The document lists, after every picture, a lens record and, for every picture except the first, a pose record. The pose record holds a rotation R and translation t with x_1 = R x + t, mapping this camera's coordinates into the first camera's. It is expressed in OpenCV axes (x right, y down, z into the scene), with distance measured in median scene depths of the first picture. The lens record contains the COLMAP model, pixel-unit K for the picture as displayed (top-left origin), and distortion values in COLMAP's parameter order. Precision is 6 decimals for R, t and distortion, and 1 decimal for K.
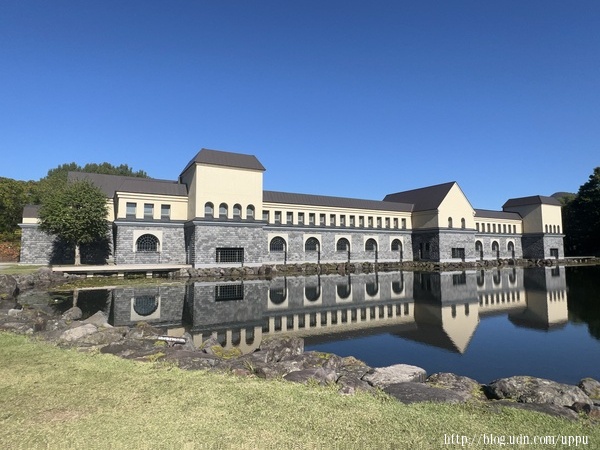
lens RADIAL K [[348.4, 0, 300.5], [0, 348.4, 221.7], [0, 0, 1]] dist [-0.006641, 0.001852]
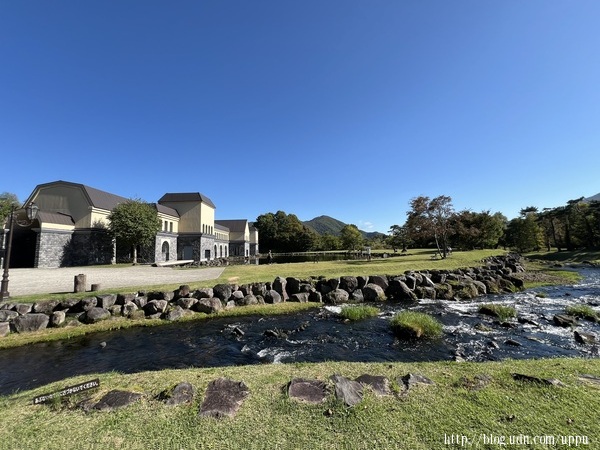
lens RADIAL K [[247.0, 0, 299.4], [0, 247.0, 221.6], [0, 0, 1]] dist [-0.001847, -0.000143]
pose [[0.465434, 0.090879, 0.880405, -0.794884], [-0.048024, 0.995842, -0.077406, 0.004398], [-0.883779, -0.006253, 0.467863, -0.010964]]
